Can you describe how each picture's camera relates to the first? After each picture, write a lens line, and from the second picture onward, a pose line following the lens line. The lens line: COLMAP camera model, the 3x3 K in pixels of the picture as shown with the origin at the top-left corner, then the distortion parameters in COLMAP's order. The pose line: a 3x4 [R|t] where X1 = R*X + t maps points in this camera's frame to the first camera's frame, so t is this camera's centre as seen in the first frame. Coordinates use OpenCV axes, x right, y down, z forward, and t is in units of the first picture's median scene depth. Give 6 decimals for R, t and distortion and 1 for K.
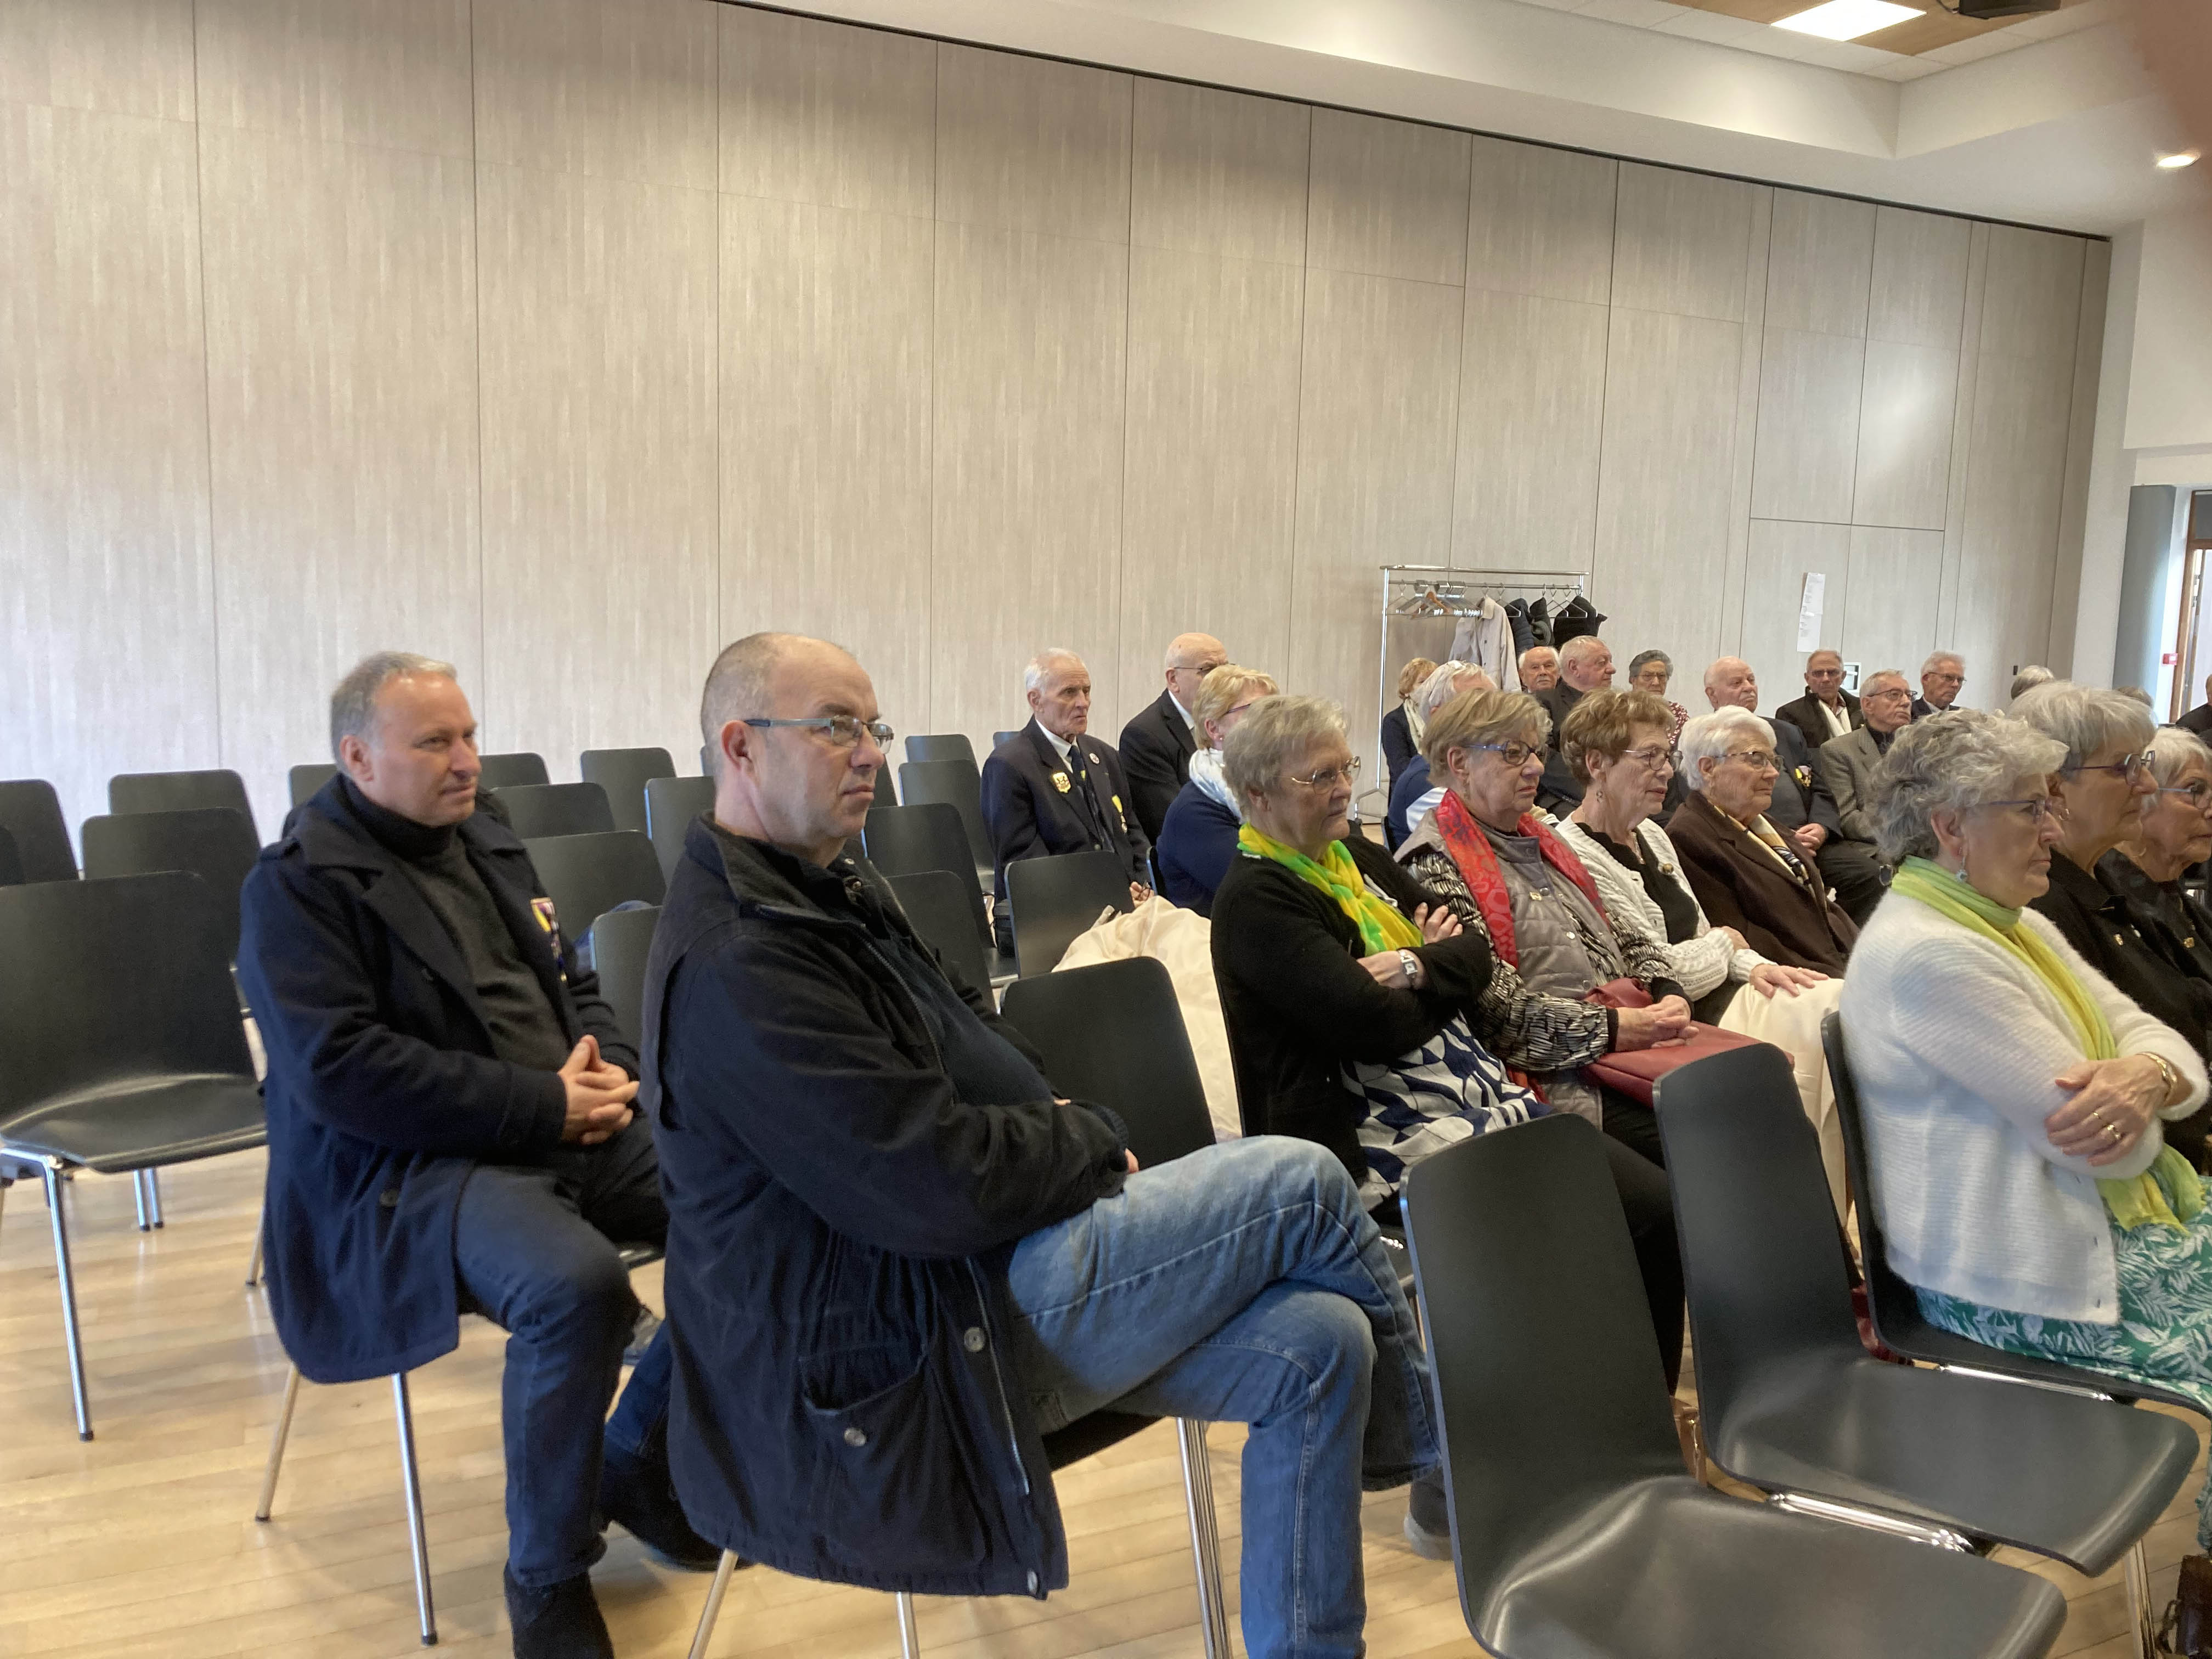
lens RADIAL K [[1811.2, 0, 1105.6], [0, 1811.2, 834.2], [0, 0, 1]] dist [-0.002709, -0.022606]
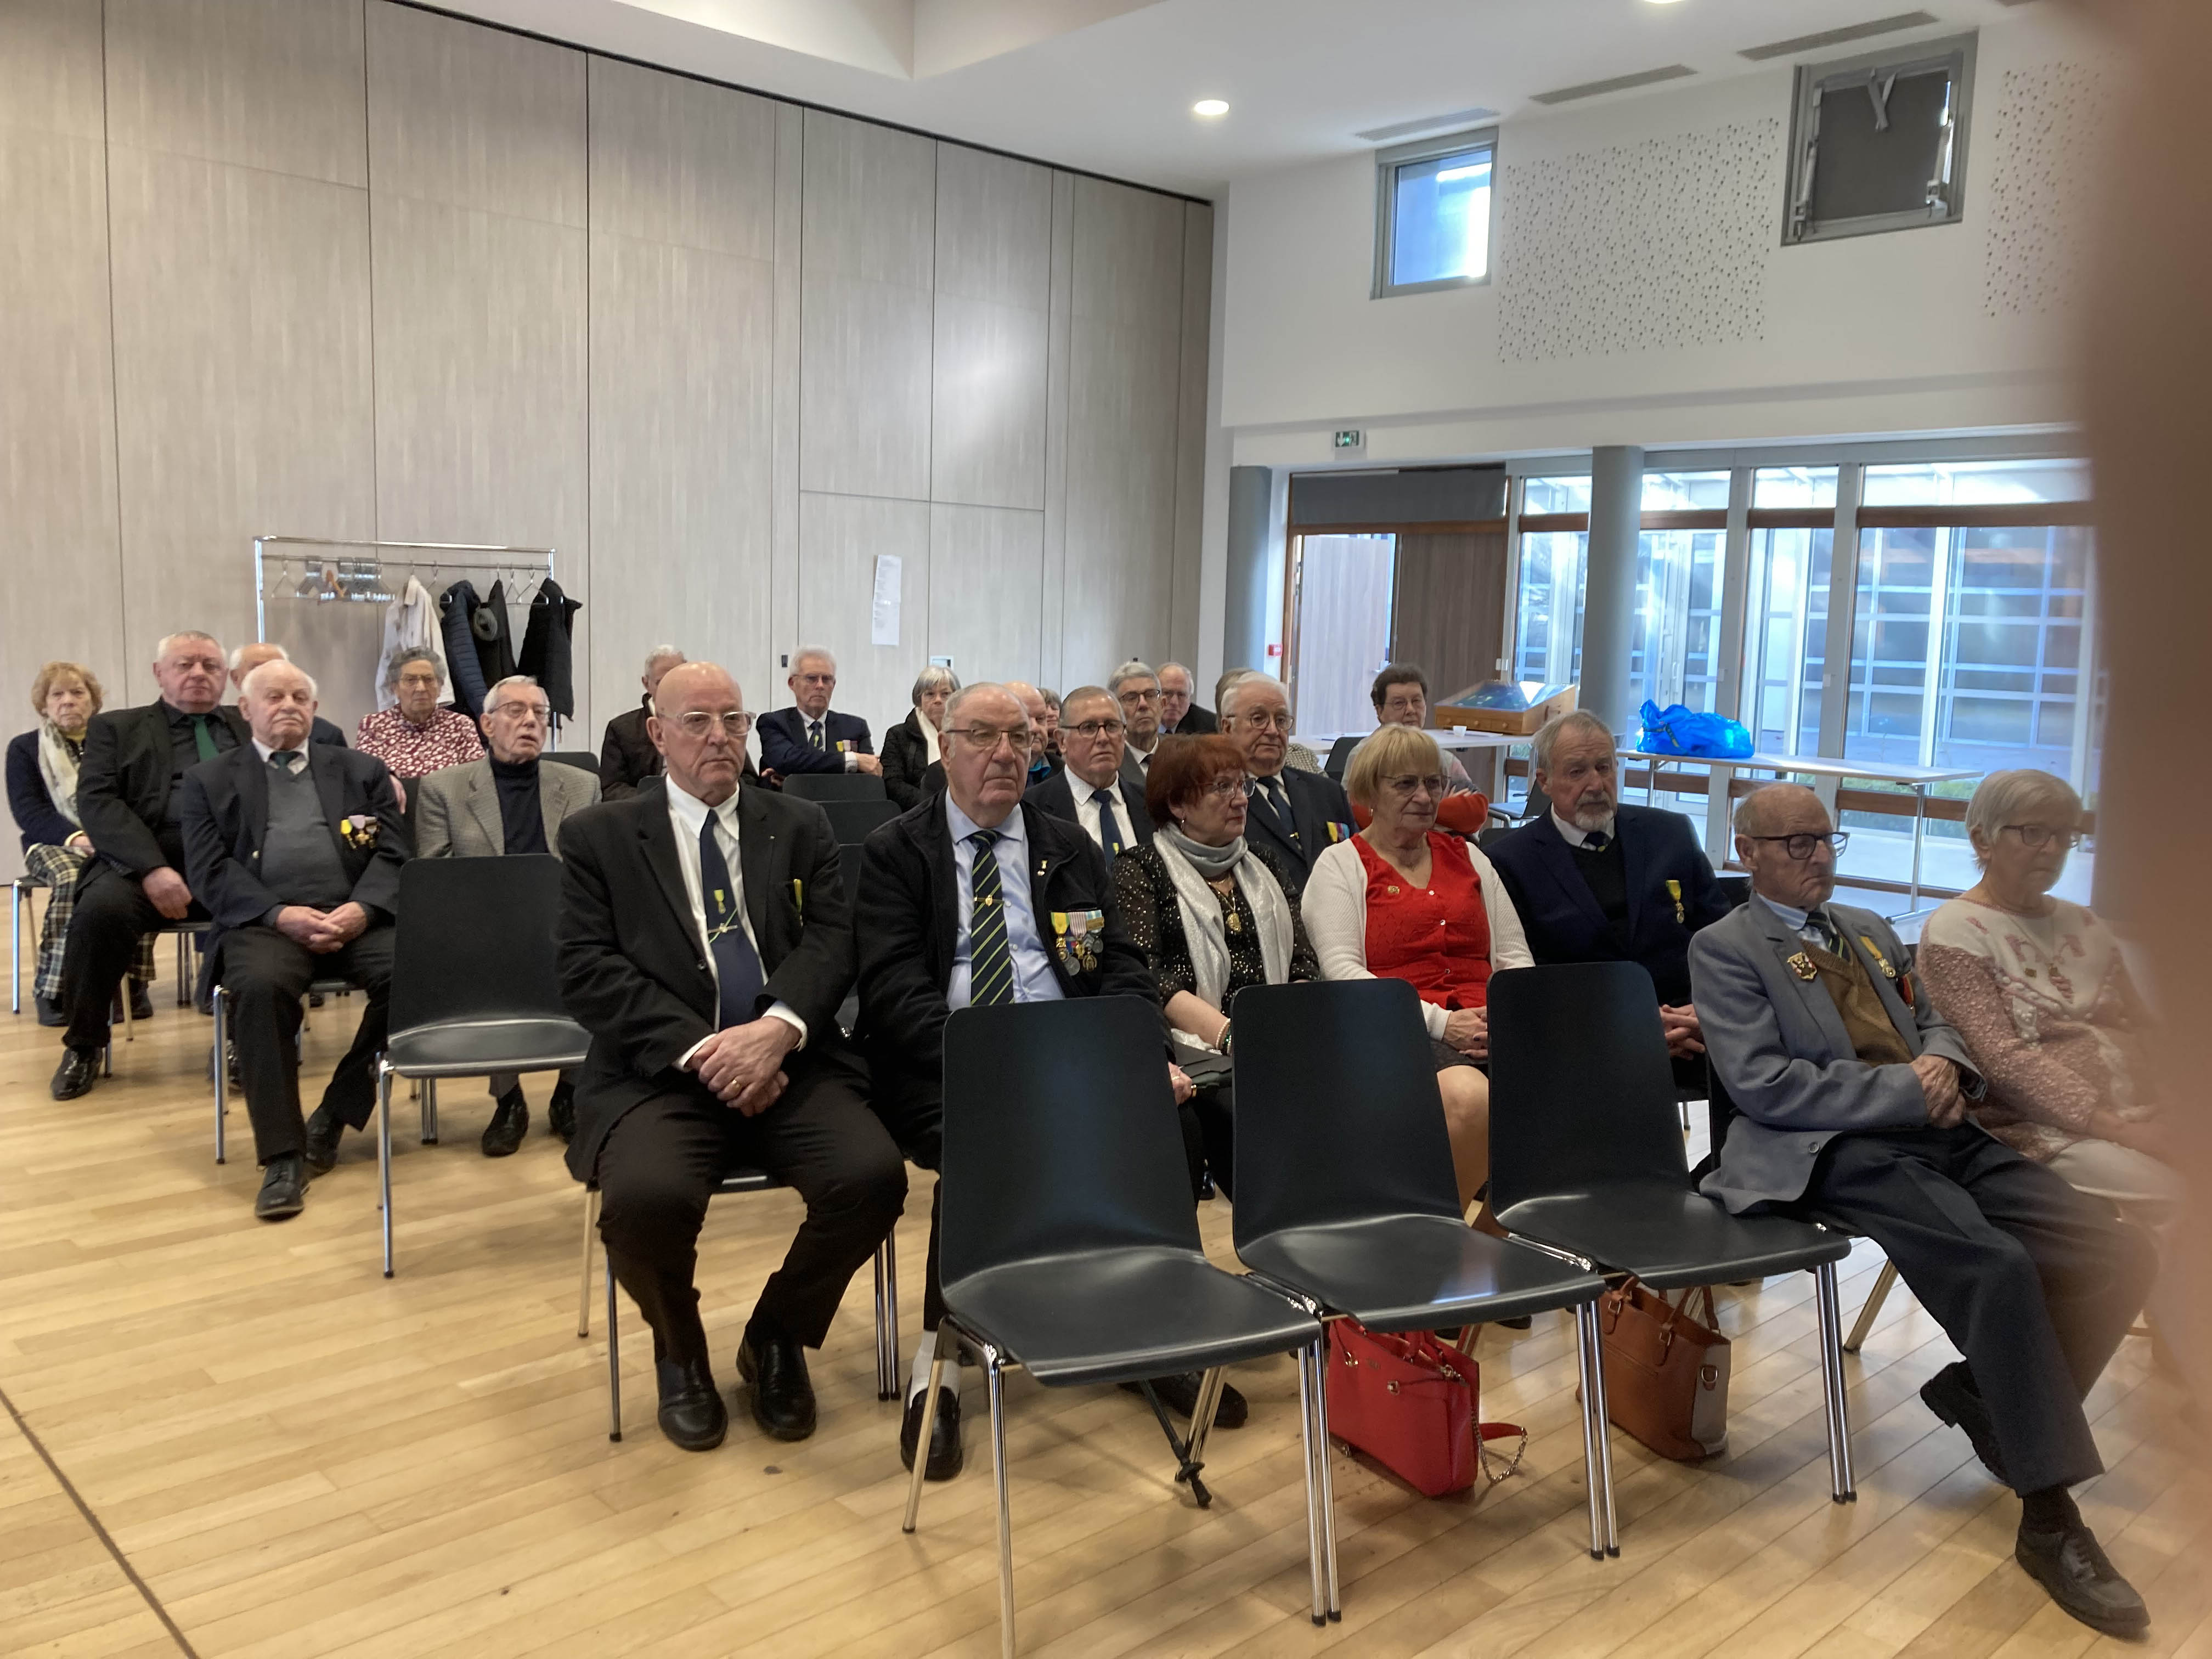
lens RADIAL K [[1811.2, 0, 1105.1], [0, 1811.2, 827.9], [0, 0, 1]] dist [-0.002709, -0.022606]
pose [[0.953746, -0.031118, 0.298999, 0.248837], [0.030194, 0.999514, 0.007710, -0.016187], [-0.299094, 0.001674, 0.954222, 0.135325]]
